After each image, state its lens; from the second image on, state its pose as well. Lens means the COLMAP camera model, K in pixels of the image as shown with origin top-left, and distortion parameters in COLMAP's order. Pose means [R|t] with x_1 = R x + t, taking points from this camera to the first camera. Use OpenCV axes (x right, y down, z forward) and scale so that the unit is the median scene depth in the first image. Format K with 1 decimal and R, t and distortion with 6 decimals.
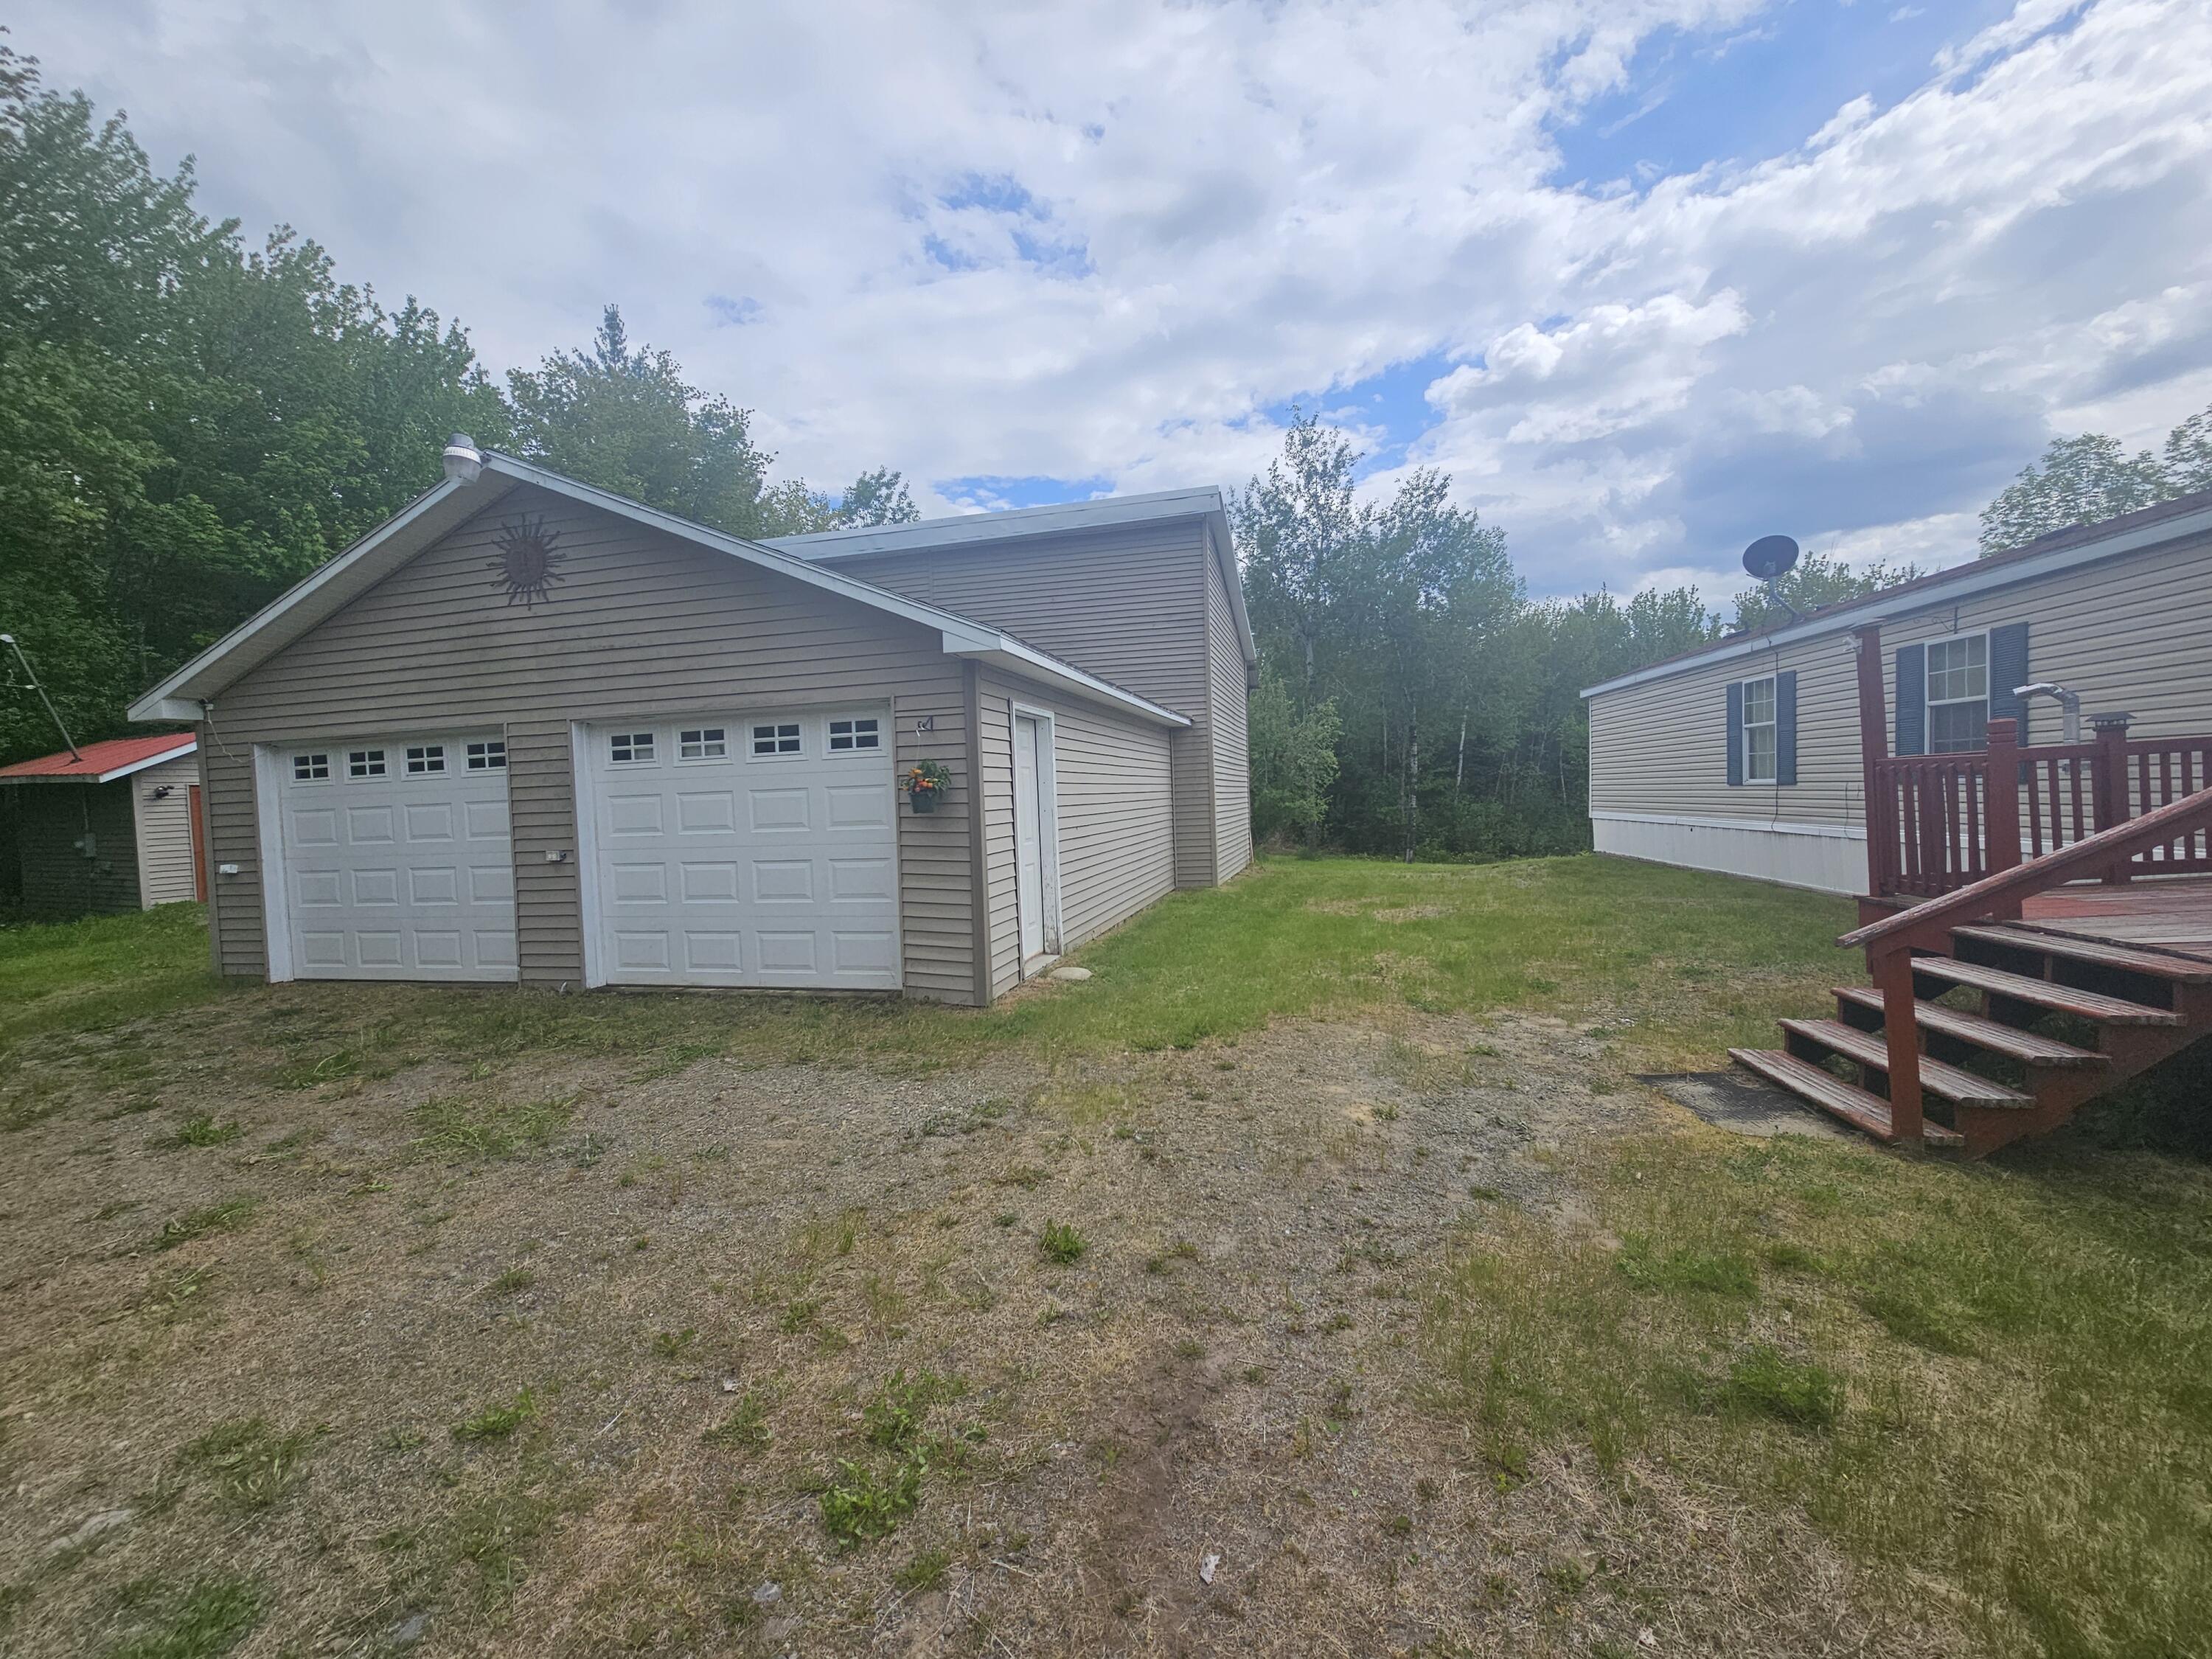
lens RADIAL K [[897.2, 0, 1108.0], [0, 897.2, 824.5], [0, 0, 1]] dist [-0.005203, -0.000507]
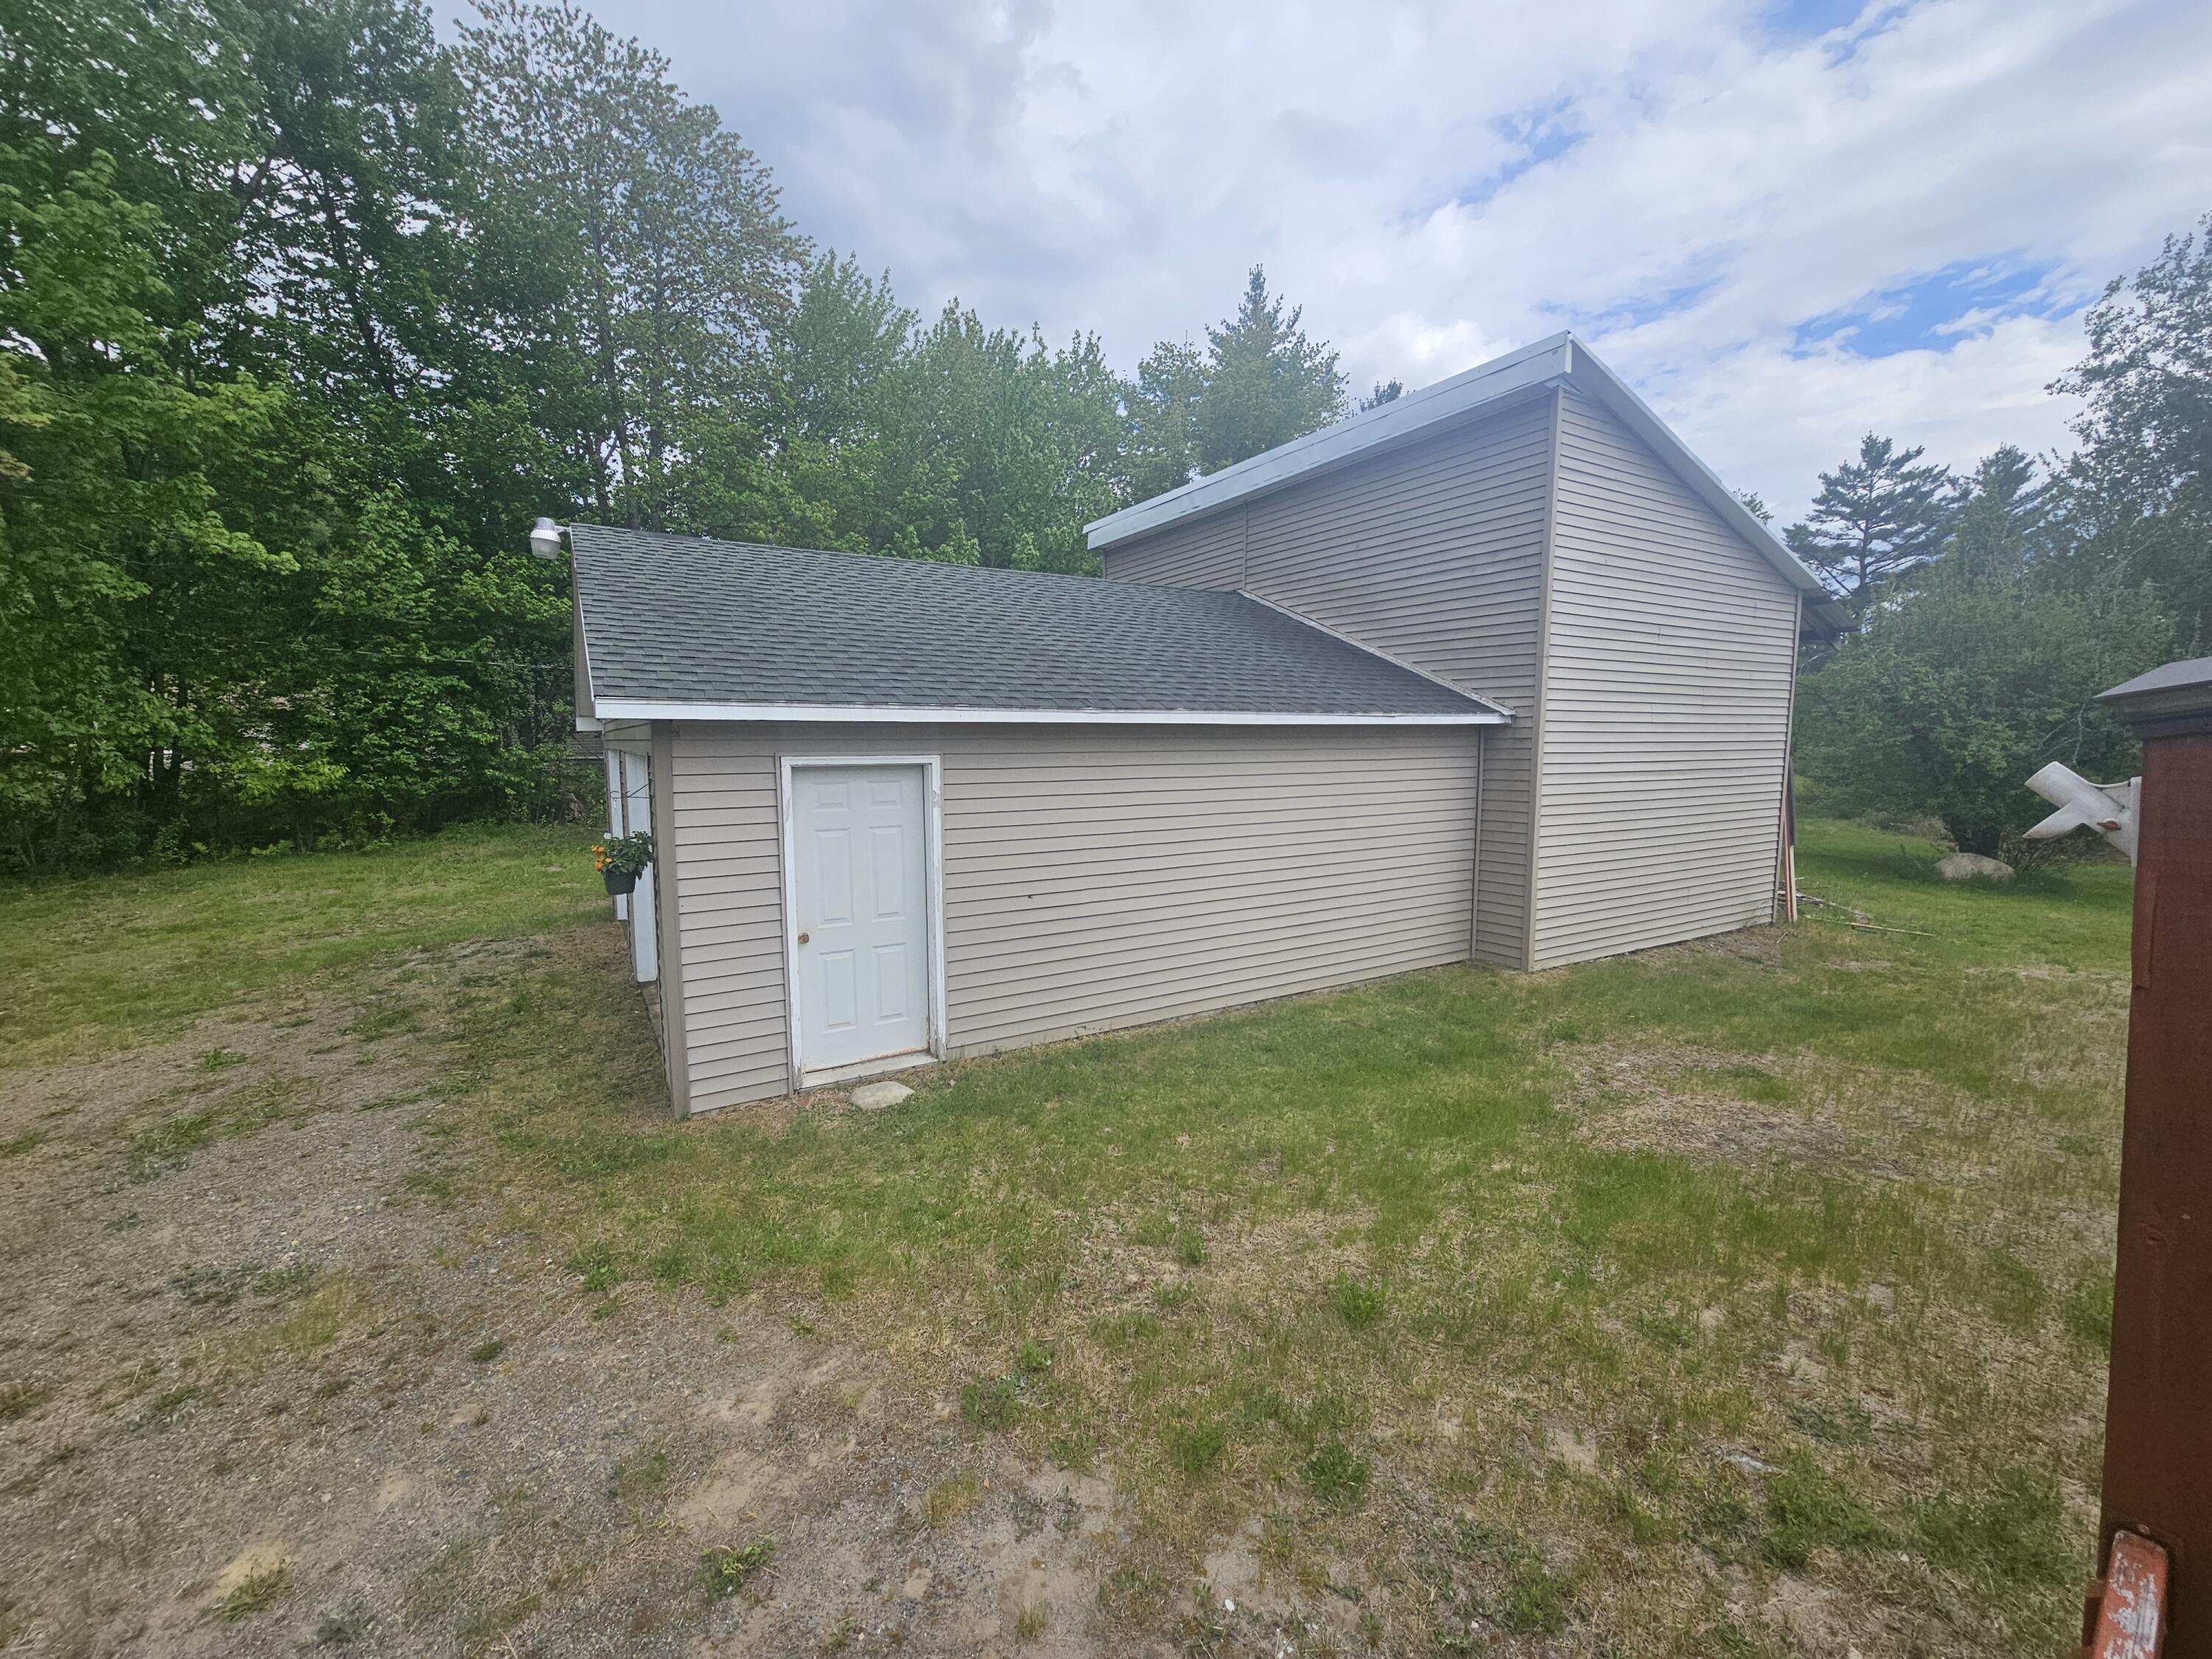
lens RADIAL K [[893.7, 0, 1104.2], [0, 893.7, 827.2], [0, 0, 1]] dist [-0.001127, -0.000428]
pose [[0.713499, 0.100853, -0.693360, 0.997899], [-0.041358, 0.993923, 0.102012, -0.250386], [0.699434, -0.044109, 0.713334, 0.927763]]
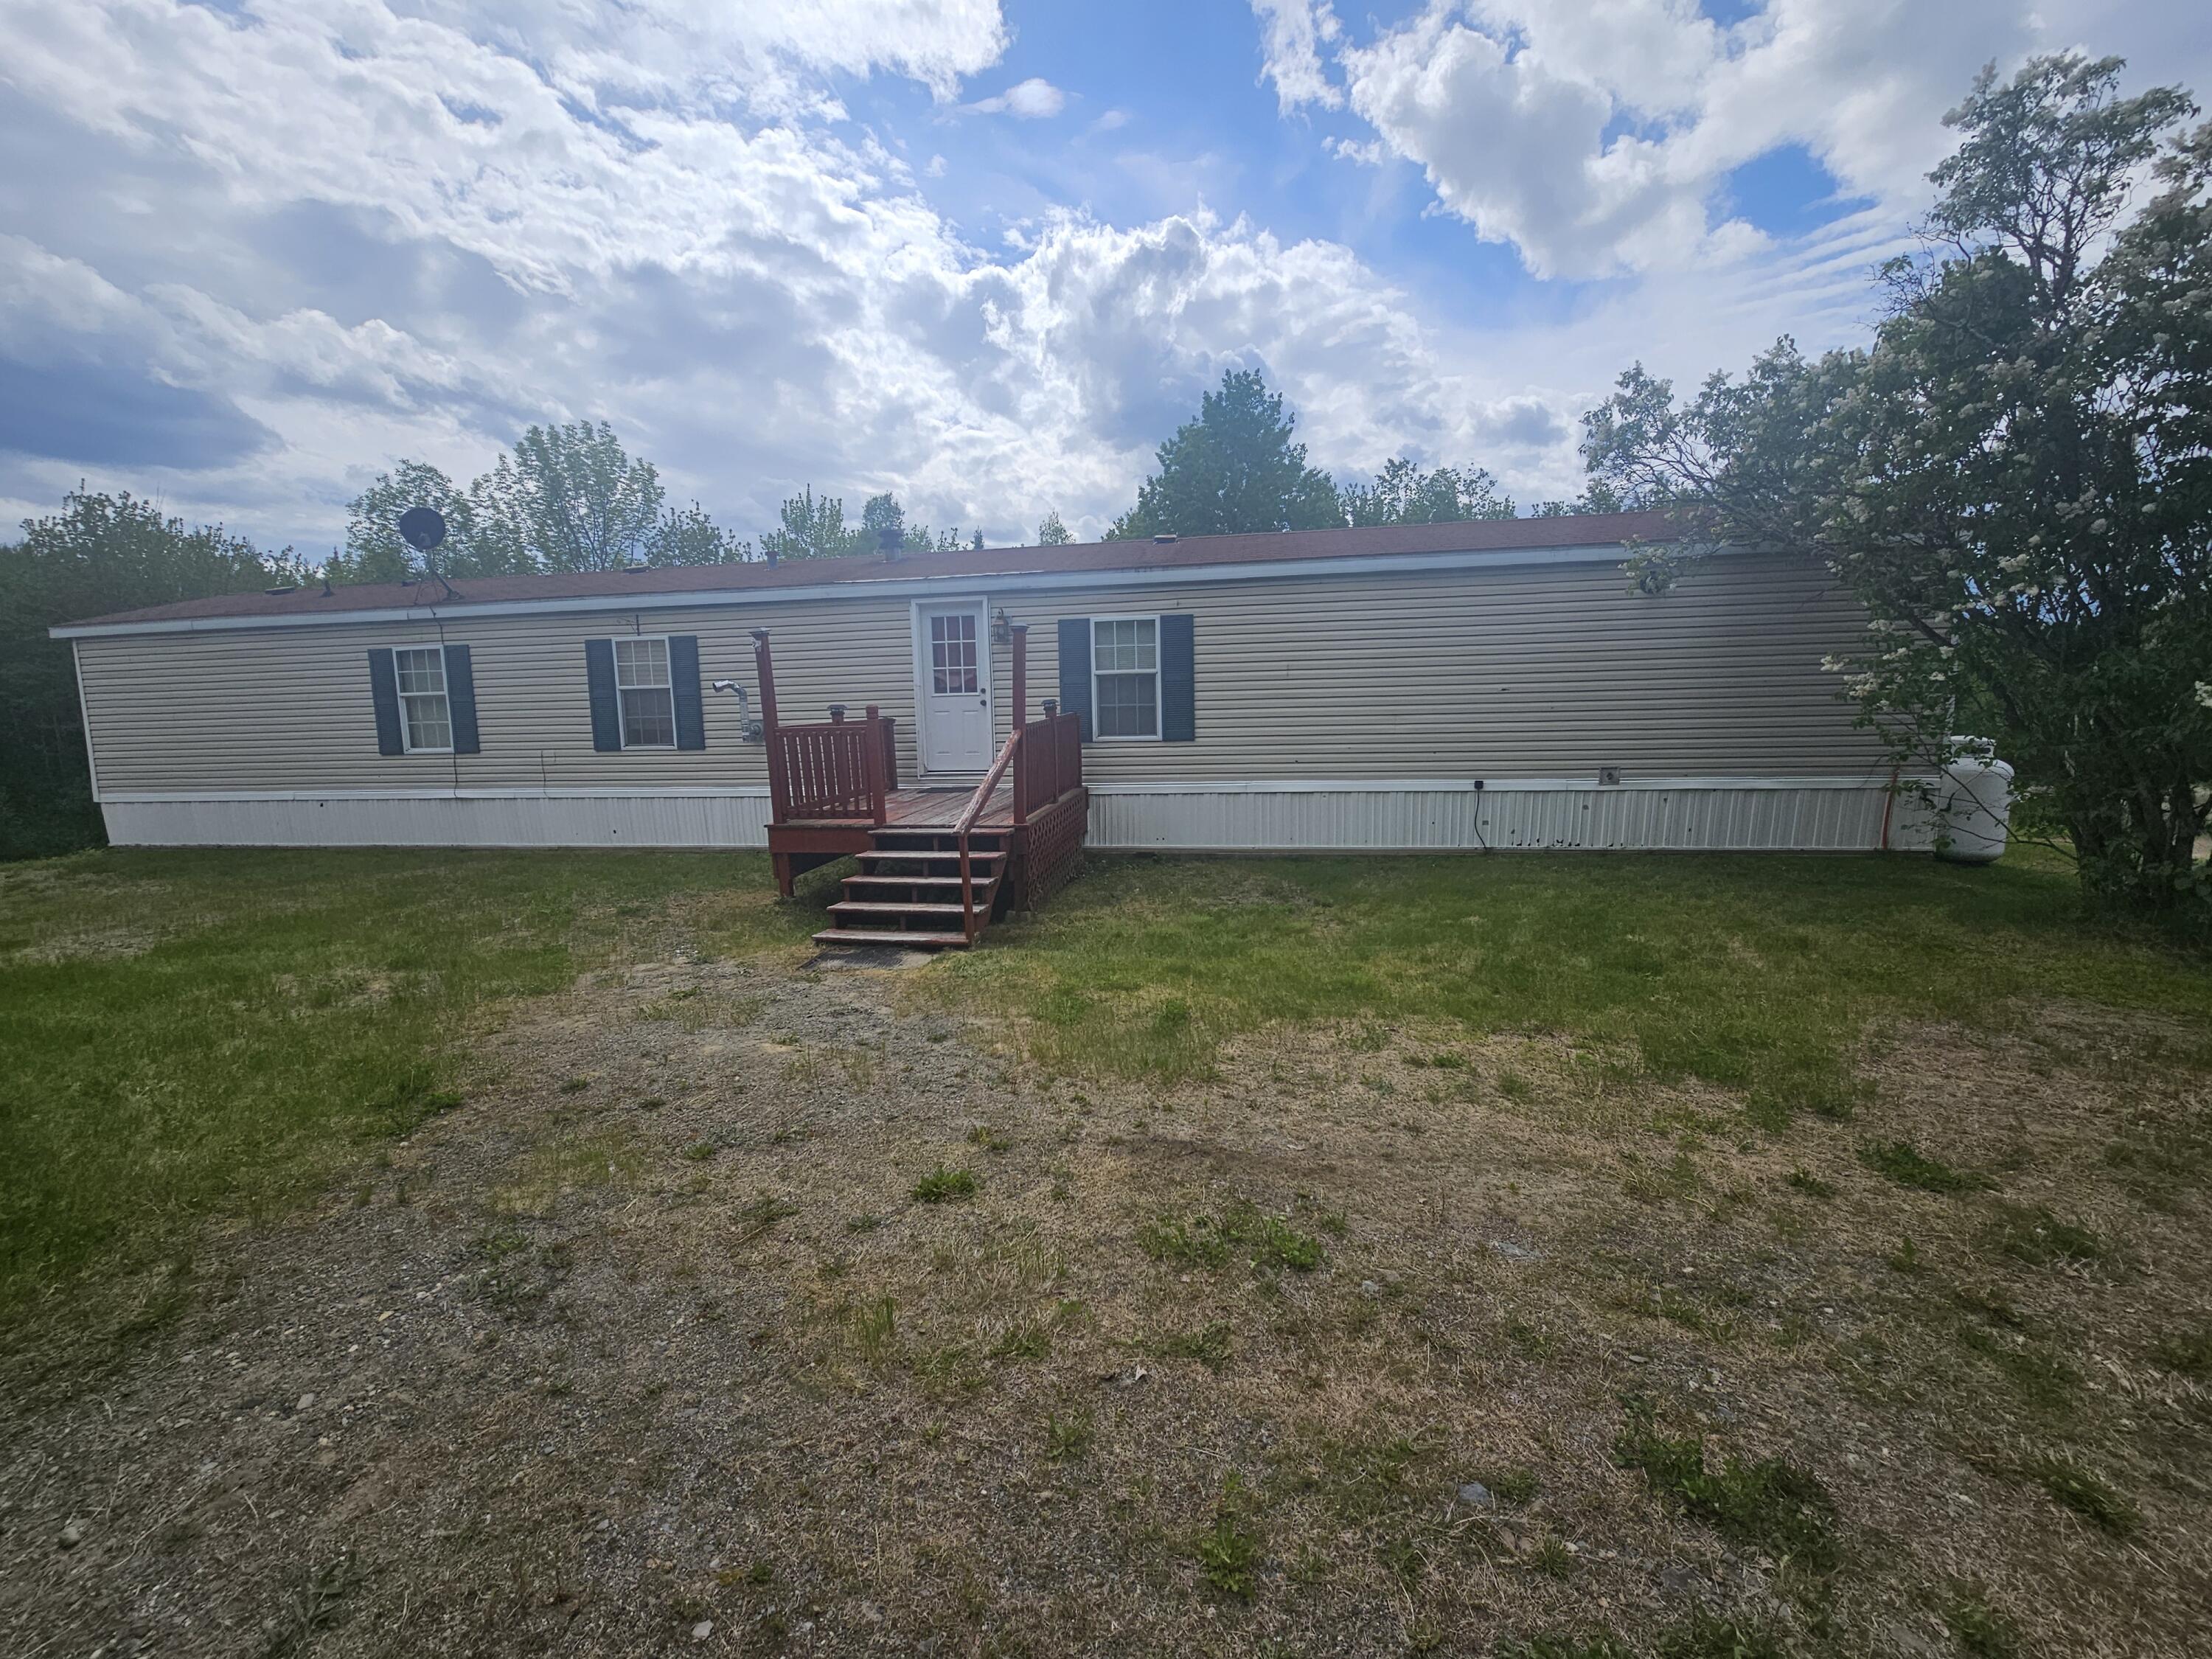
lens RADIAL K [[897.2, 0, 1108.0], [0, 897.2, 824.5], [0, 0, 1]] dist [-0.005203, -0.000507]
pose [[0.037714, -0.078727, 0.996183, -0.689920], [0.054756, 0.995557, 0.076605, -0.000050], [-0.997787, 0.051658, 0.041858, 0.515948]]
